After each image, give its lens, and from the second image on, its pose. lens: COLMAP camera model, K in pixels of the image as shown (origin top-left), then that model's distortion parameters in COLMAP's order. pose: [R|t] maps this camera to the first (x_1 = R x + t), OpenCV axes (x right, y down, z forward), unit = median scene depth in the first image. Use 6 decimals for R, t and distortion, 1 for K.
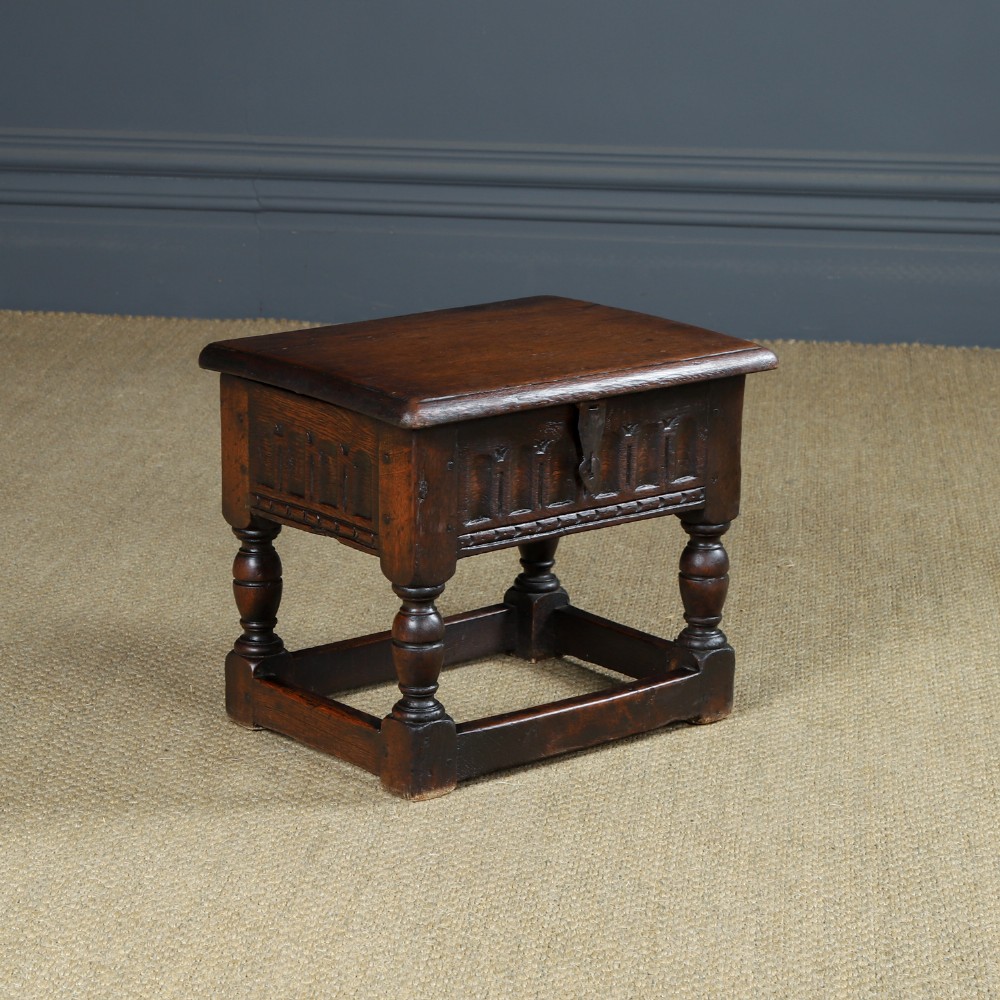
lens RADIAL K [[3581.7, 0, 483.8], [0, 3581.7, 376.9], [0, 0, 1]] dist [0.130234, -0.202763]
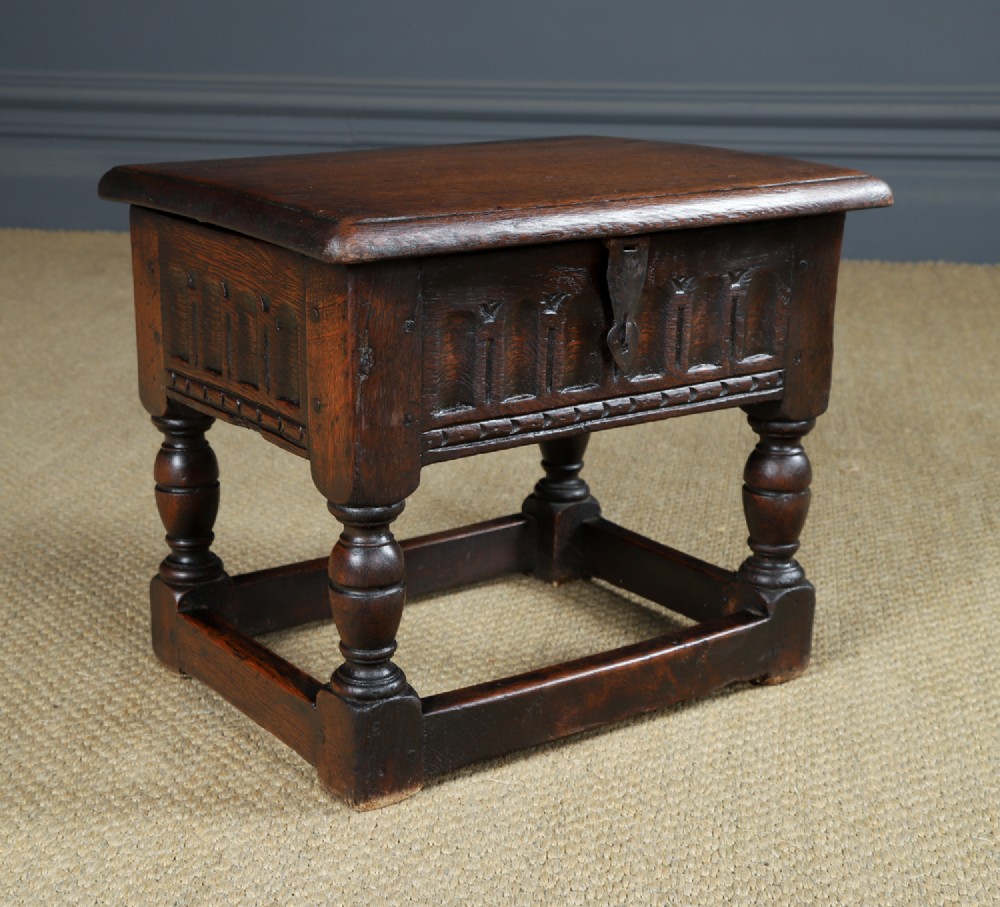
lens RADIAL K [[1731.4, 0, 417.0], [0, 1731.4, 454.7], [0, 0, 1]] dist [0.041106, 0.307273]
pose [[0.994560, 0.017581, -0.102668, 0.024410], [-0.011472, 0.998145, 0.059792, 0.028203], [0.103529, -0.058289, 0.992917, 0.651732]]
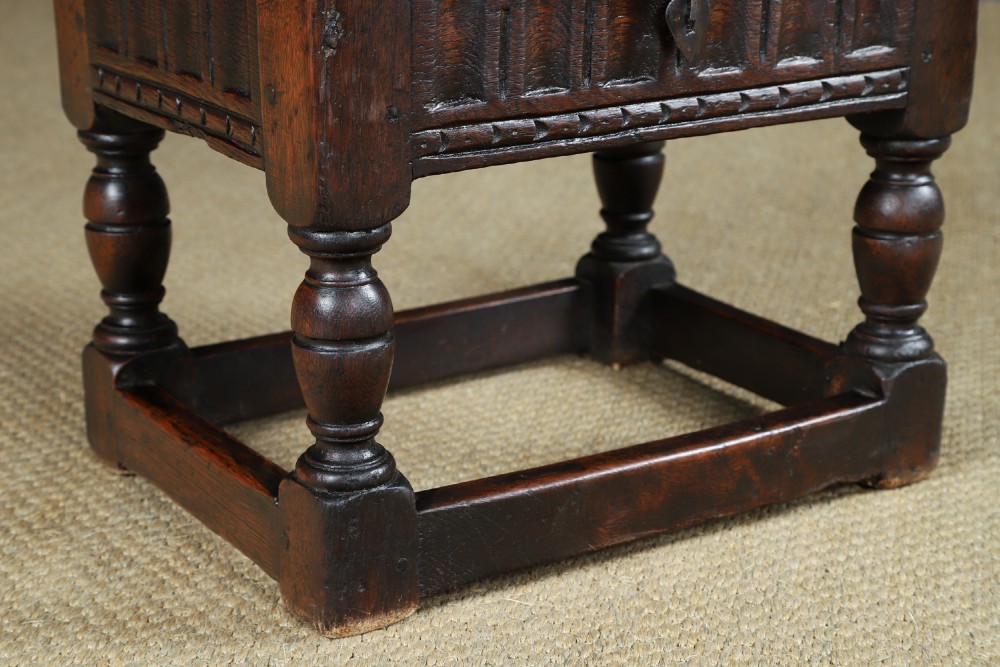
lens RADIAL K [[1985.6, 0, 501.3], [0, 1985.6, 346.4], [0, 0, 1]] dist [0.260223, 0.086908]
pose [[0.993185, 0.027160, -0.113340, 0.036505], [-0.017172, 0.995956, 0.088189, 0.047830], [0.115277, -0.085642, 0.989635, 0.695002]]
